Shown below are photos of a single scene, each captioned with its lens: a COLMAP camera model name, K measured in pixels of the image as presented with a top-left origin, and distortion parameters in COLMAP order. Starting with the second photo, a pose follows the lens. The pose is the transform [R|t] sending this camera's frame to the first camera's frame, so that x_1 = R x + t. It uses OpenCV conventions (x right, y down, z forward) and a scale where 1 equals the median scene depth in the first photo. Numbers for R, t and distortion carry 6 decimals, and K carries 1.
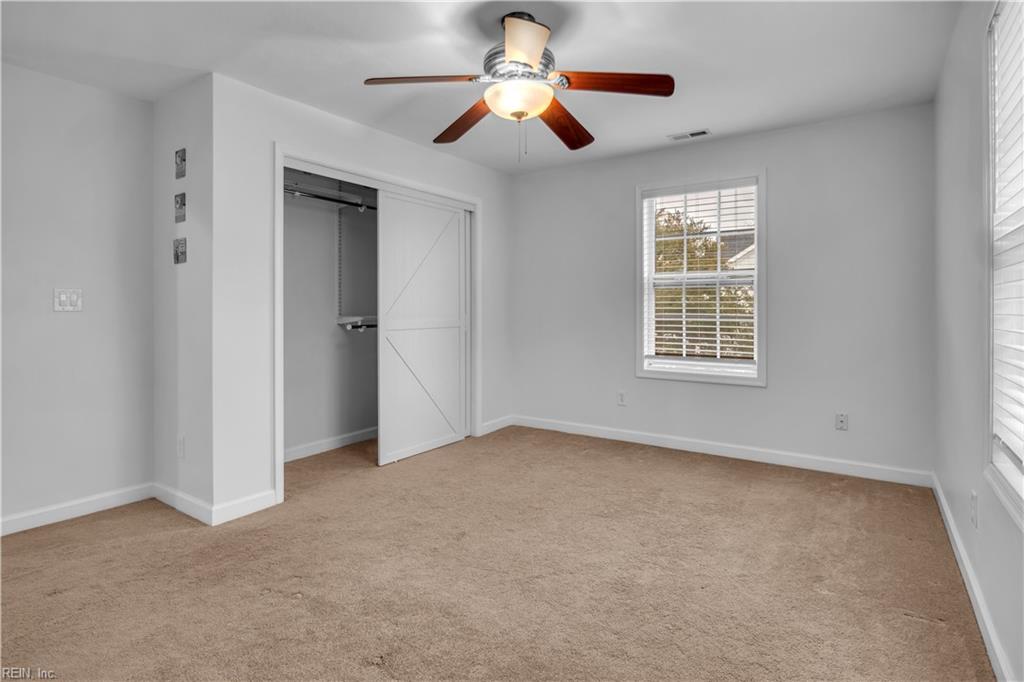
lens RADIAL K [[522.1, 0, 512.4], [0, 522.1, 319.7], [0, 0, 1]] dist [-0.000040, 0.001001]
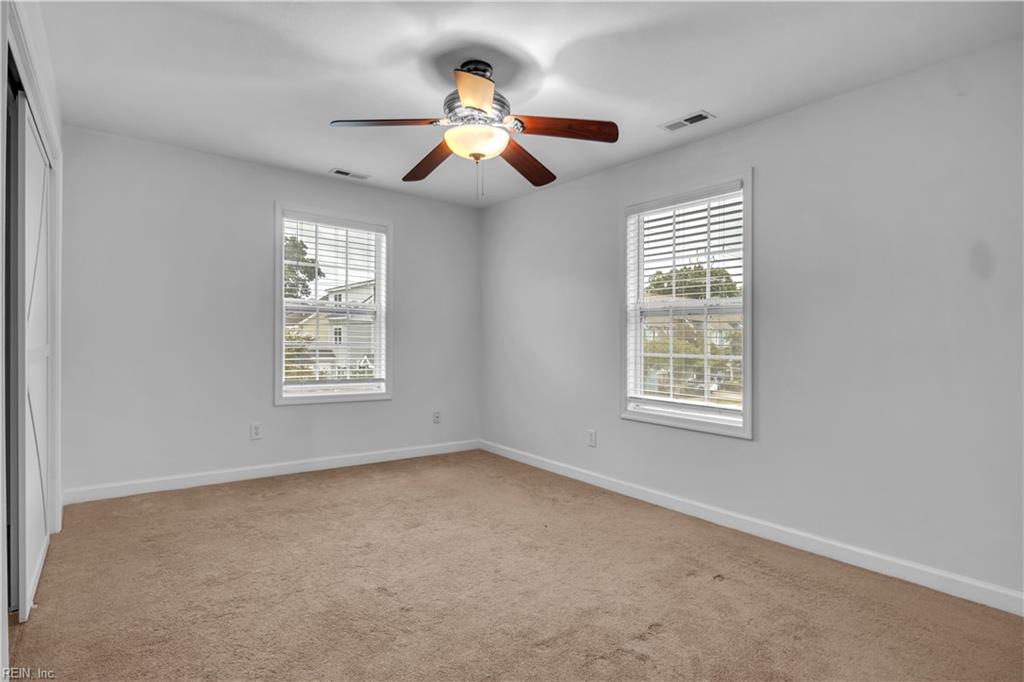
lens RADIAL K [[522.1, 0, 513.2], [0, 522.1, 340.5], [0, 0, 1]] dist [-0.000040, 0.001001]
pose [[0.305397, -0.000177, 0.952225, -0.753371], [-0.005694, 0.999982, 0.002012, -0.017260], [-0.952208, -0.006036, 0.305391, 0.435145]]
